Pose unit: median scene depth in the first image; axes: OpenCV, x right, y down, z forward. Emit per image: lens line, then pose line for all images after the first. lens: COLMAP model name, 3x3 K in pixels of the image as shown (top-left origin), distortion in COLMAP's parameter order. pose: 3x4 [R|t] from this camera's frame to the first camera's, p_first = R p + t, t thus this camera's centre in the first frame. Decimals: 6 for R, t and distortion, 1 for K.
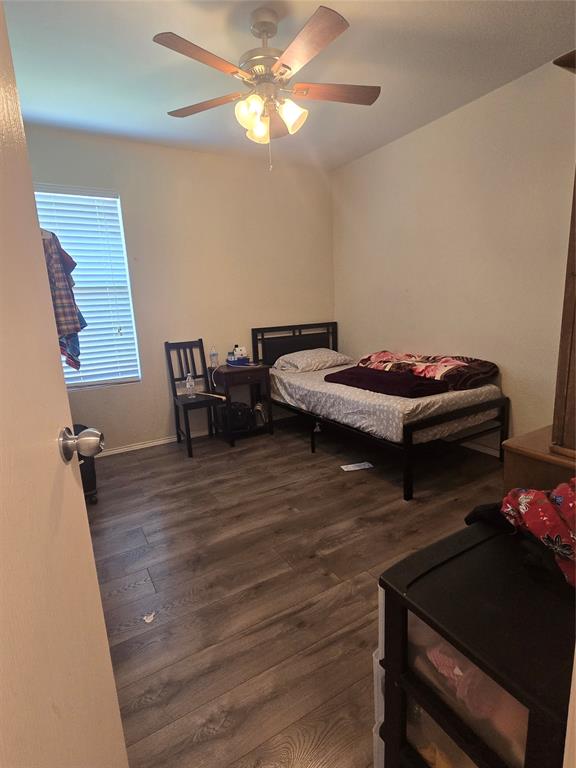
lens RADIAL K [[397.4, 0, 289.5], [0, 397.4, 385.1], [0, 0, 1]] dist [-0.001564, 0.002505]
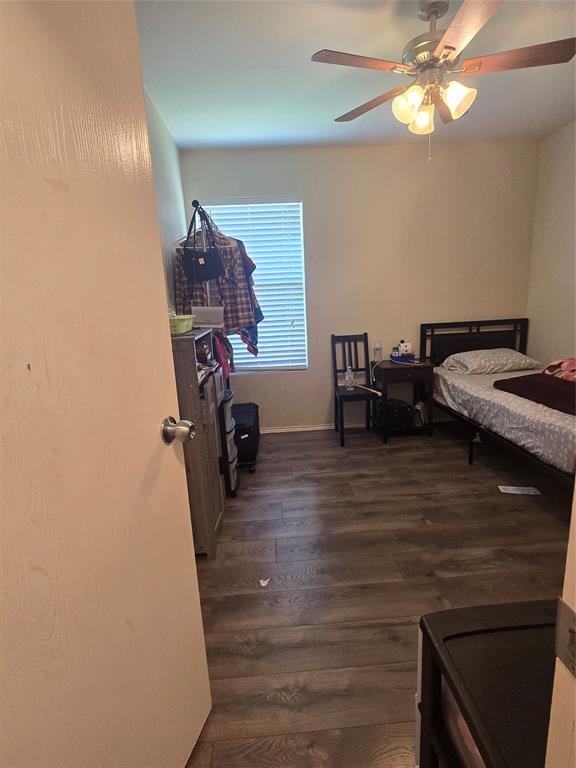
lens RADIAL K [[397.4, 0, 292.0], [0, 397.4, 384.0], [0, 0, 1]] dist [-0.001564, 0.002505]
pose [[0.890939, 0.099012, -0.443199, 0.103848], [-0.086437, 0.995074, 0.048542, -0.028027], [0.445822, -0.004939, 0.895108, 0.007931]]
